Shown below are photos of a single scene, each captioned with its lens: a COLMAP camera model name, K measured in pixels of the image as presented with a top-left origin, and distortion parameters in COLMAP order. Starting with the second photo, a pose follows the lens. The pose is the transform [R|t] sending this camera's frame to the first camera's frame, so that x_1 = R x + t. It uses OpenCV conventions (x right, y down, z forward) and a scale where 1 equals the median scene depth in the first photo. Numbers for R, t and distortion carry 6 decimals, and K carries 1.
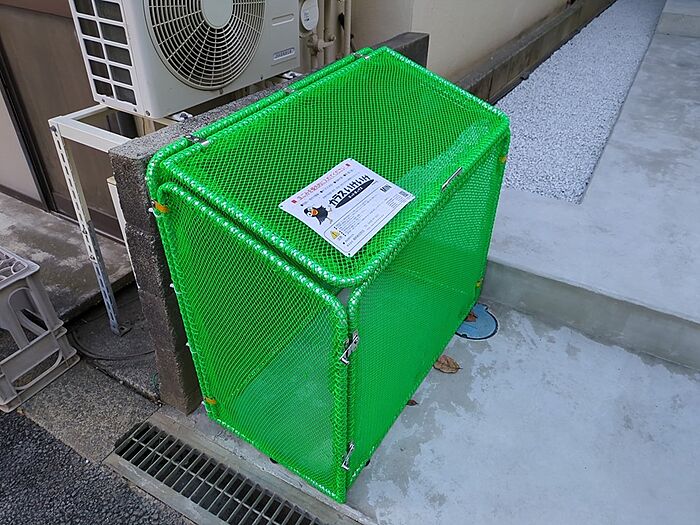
lens RADIAL K [[523.3, 0, 349.6], [0, 523.3, 261.8], [0, 0, 1]] dist [0.016744, 0.003968]
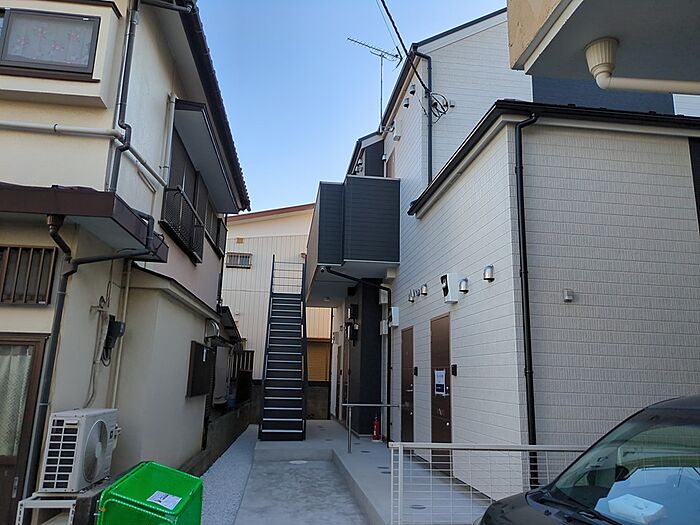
lens RADIAL K [[523.3, 0, 347.9], [0, 523.3, 261.9], [0, 0, 1]] dist [0.016744, 0.003968]
pose [[0.801506, 0.121926, 0.585425, -0.396467], [0.345454, 0.704697, -0.619728, 0.425471], [-0.488108, 0.698953, 0.522699, -0.771686]]
